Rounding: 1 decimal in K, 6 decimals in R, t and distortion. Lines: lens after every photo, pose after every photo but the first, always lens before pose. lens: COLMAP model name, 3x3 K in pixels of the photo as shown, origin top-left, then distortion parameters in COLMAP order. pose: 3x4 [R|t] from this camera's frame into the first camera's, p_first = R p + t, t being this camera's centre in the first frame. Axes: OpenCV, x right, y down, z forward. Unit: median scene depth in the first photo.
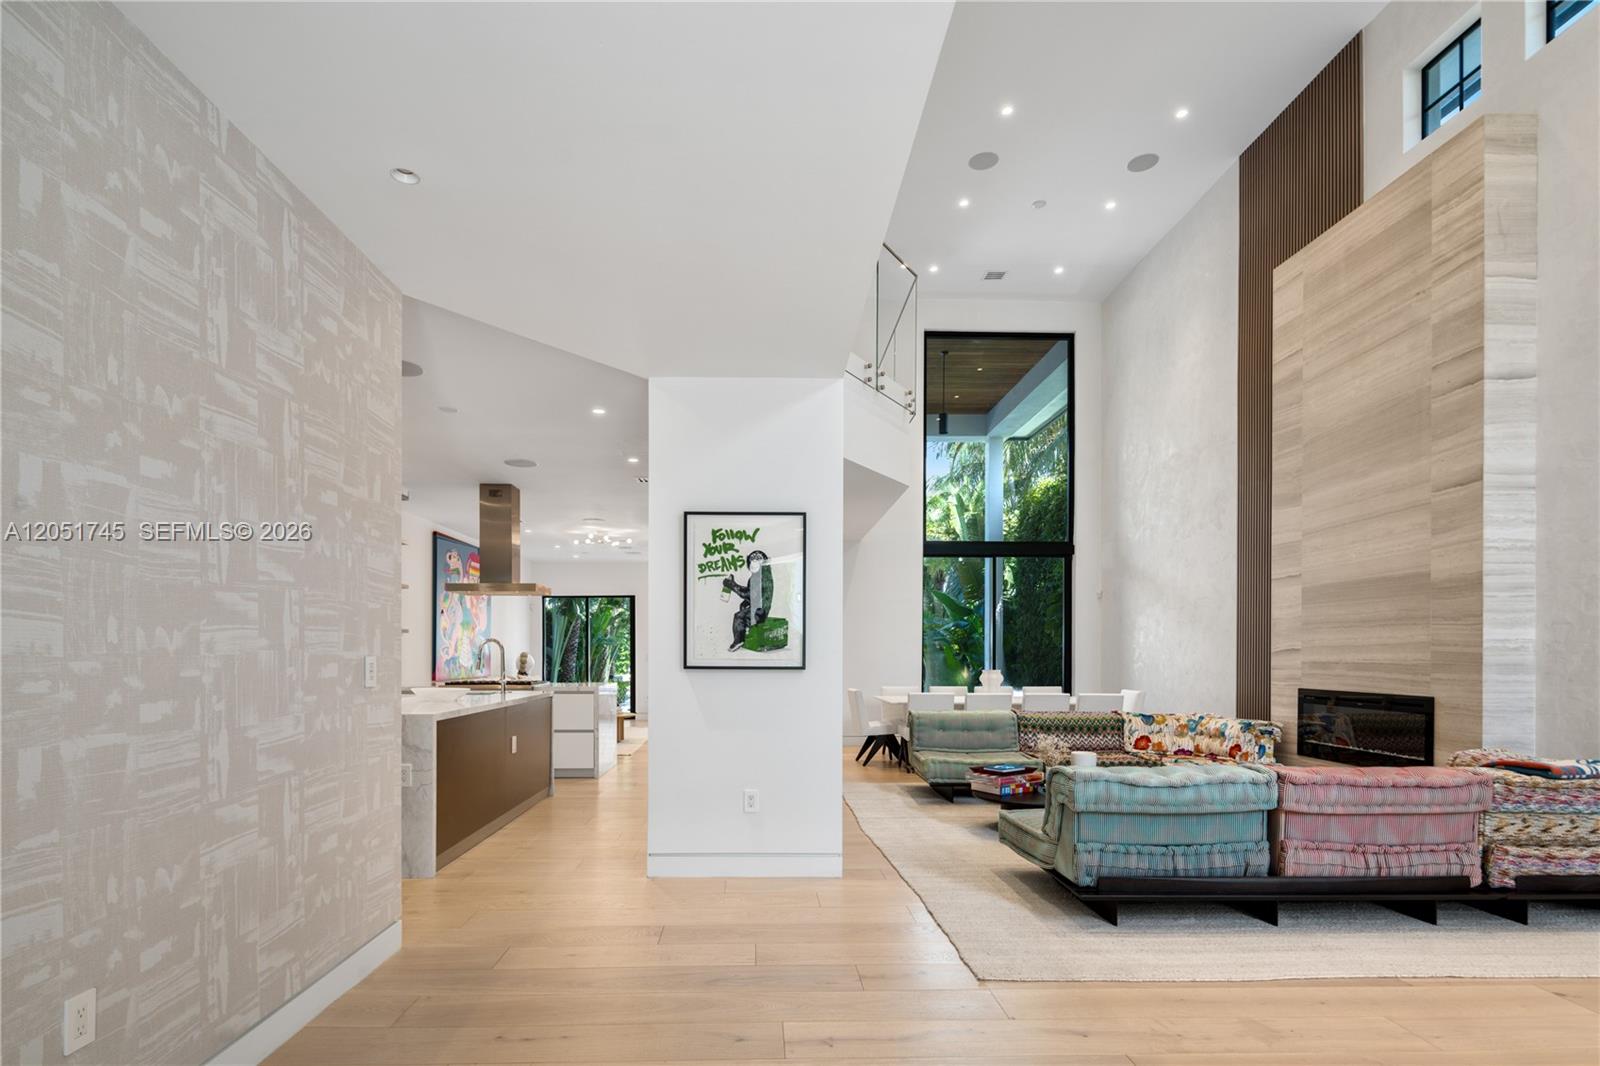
lens RADIAL K [[787.0, 0, 796.0], [0, 787.0, 654.9], [0, 0, 1]] dist [0.000430, -0.000038]
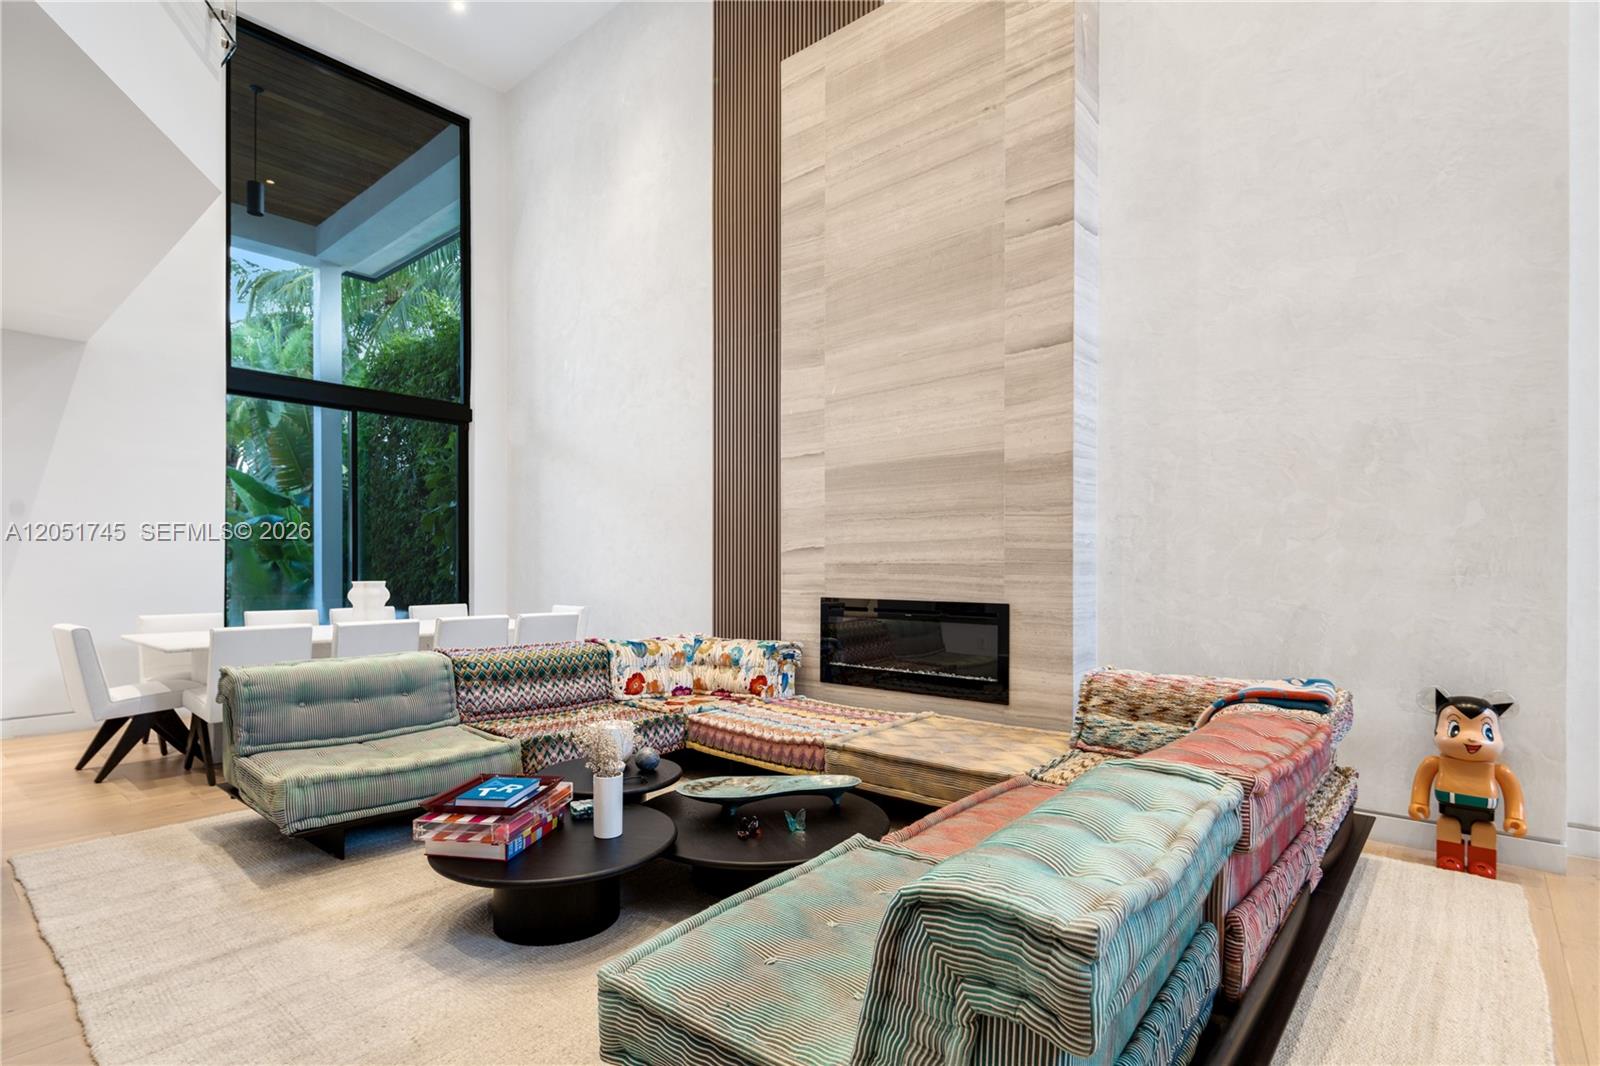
lens RADIAL K [[815.3, 0, 794.1], [0, 815.3, 570.4], [0, 0, 1]] dist [0.001244, 0.000155]
pose [[0.699906, -0.007393, 0.714197, 0.038214], [0.002728, 0.999967, 0.007677, 0.009414], [-0.714230, -0.003425, 0.699903, 0.466181]]
